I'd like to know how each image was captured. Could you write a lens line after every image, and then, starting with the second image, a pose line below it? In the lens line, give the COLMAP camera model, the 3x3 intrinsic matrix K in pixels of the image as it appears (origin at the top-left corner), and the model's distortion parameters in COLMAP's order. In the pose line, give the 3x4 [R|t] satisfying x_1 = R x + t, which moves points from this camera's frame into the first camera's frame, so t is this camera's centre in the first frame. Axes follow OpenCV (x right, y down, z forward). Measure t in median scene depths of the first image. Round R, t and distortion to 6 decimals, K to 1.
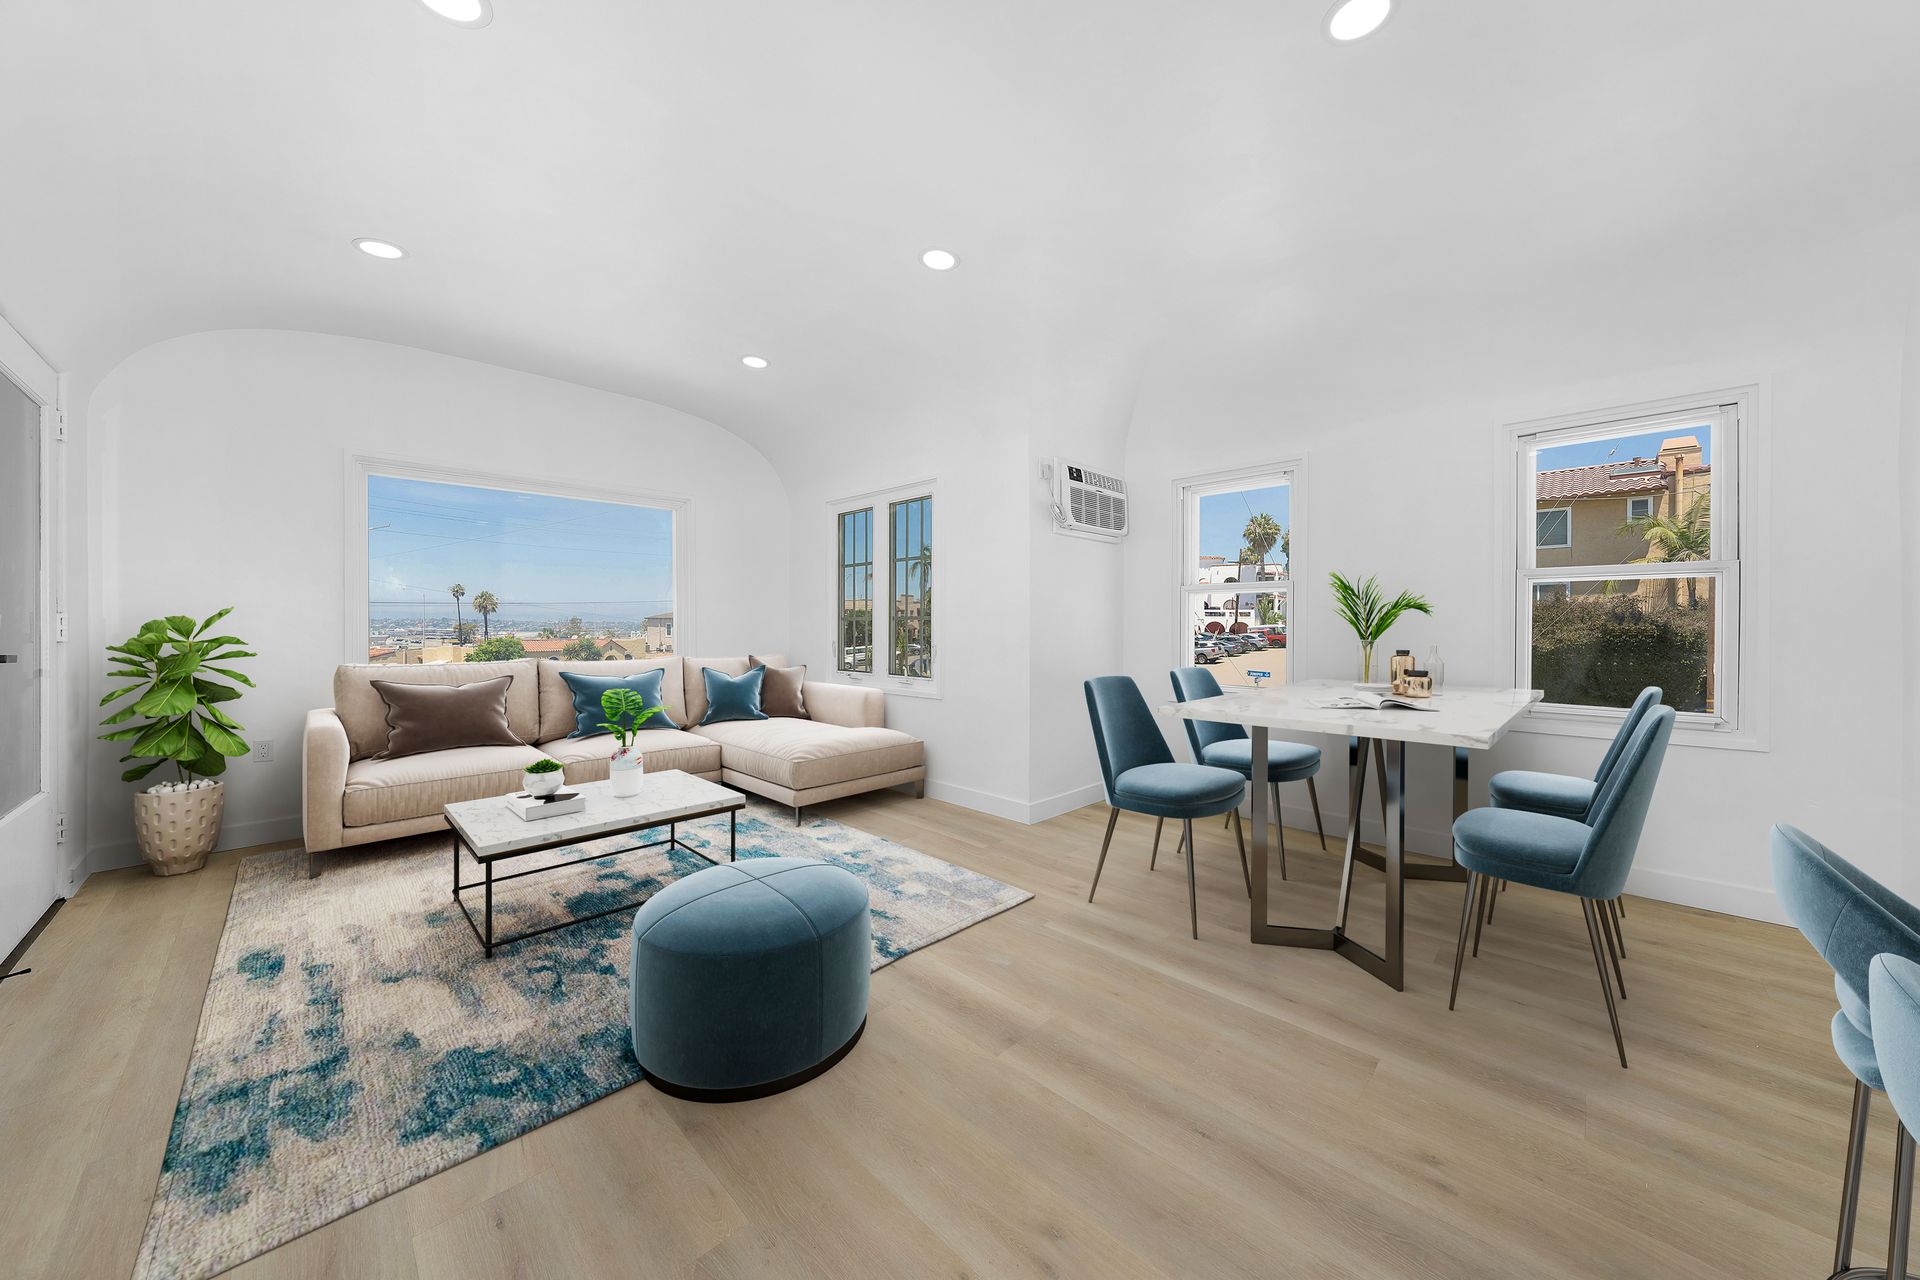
lens RADIAL K [[664.4, 0, 970.8], [0, 664.4, 642.5], [0, 0, 1]] dist [-0.001241, -0.000056]
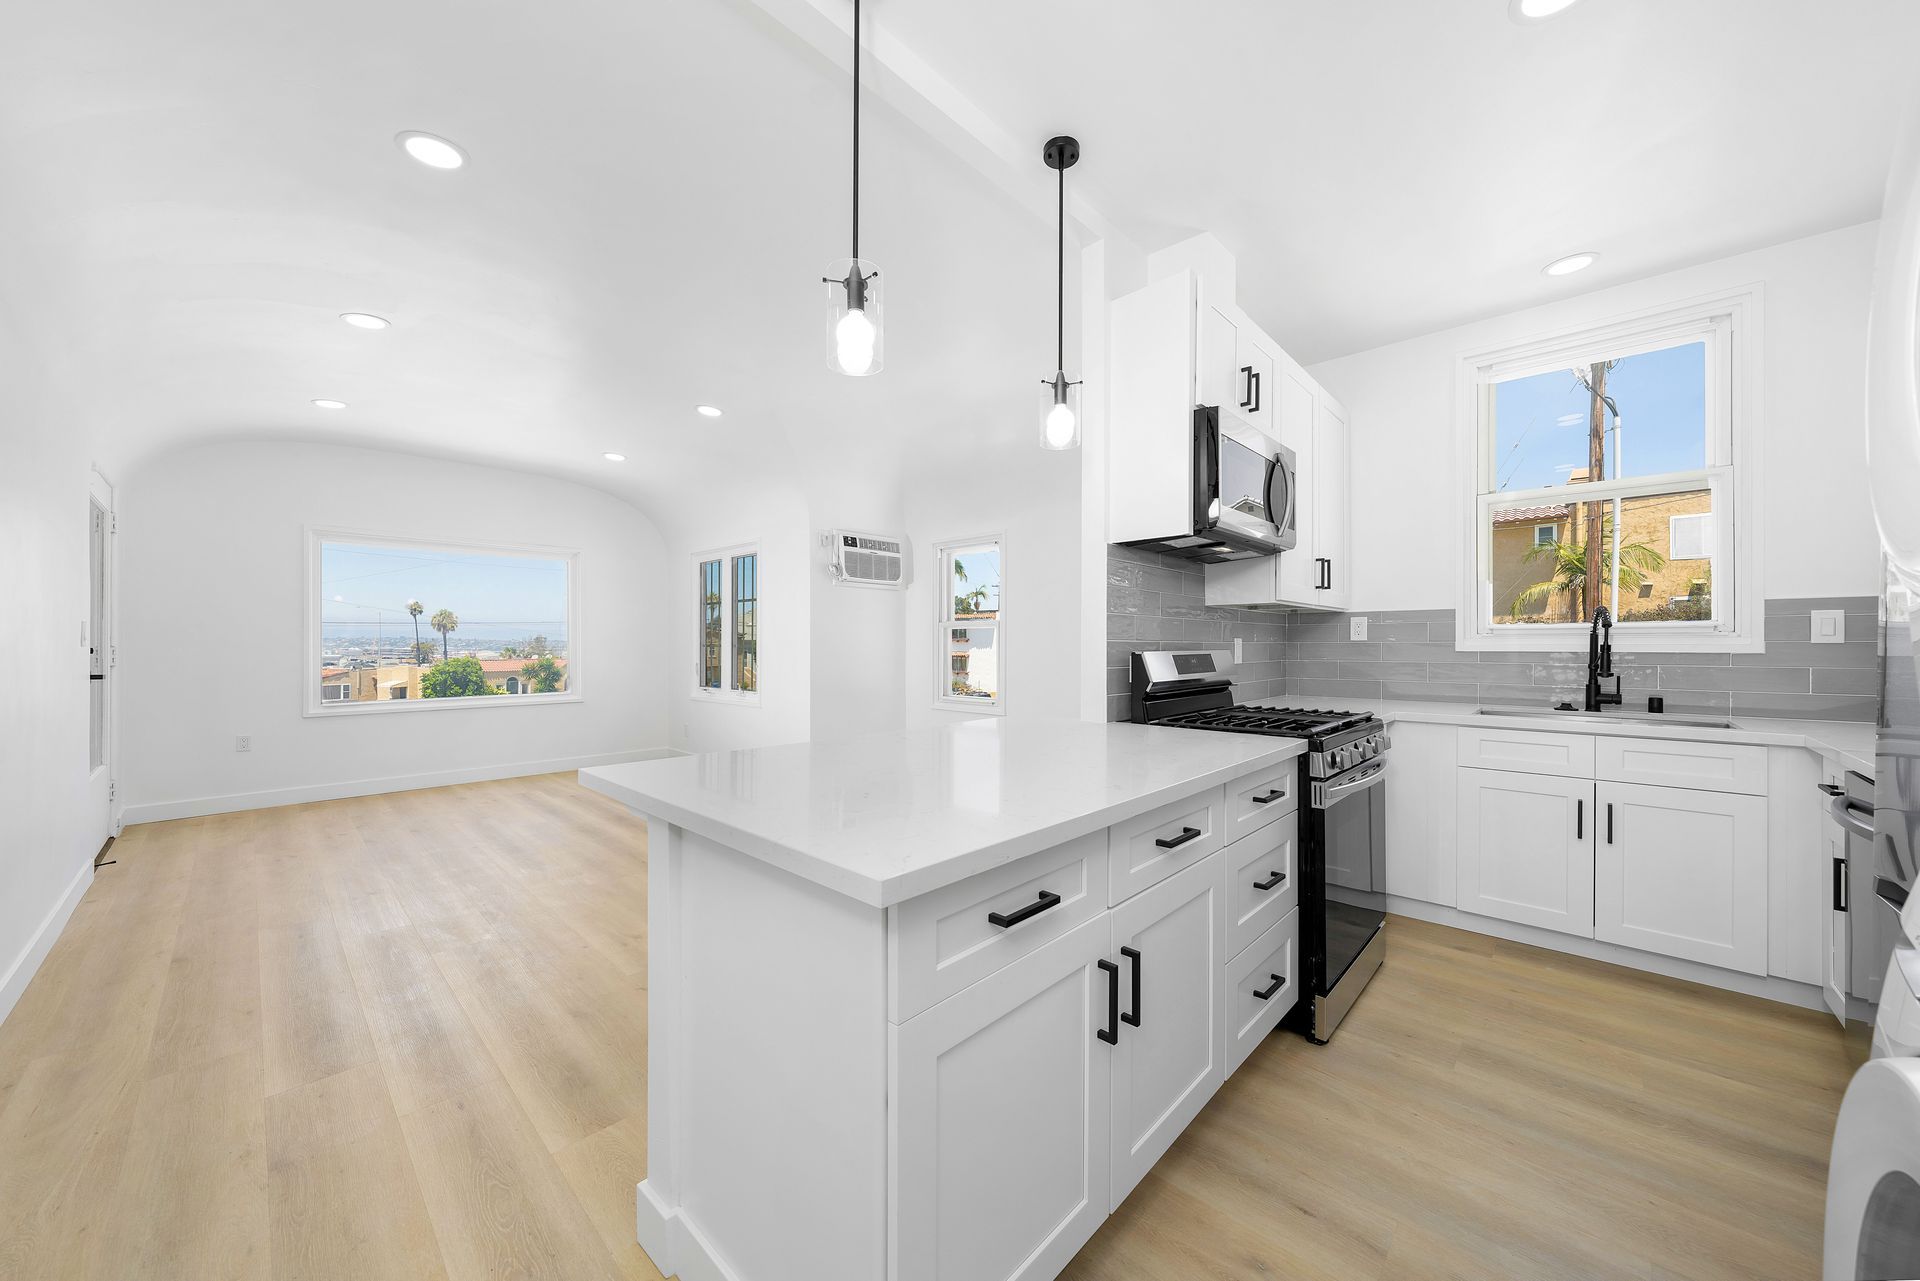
lens RADIAL K [[683.2, 0, 955.6], [0, 683.2, 643.5], [0, 0, 1]] dist [0.002164, 0.000120]
pose [[0.999944, 0.000158, 0.010535, 0.301973], [0.000132, 0.999622, -0.027510, -0.003845], [-0.010535, 0.027510, 0.999566, -0.340564]]
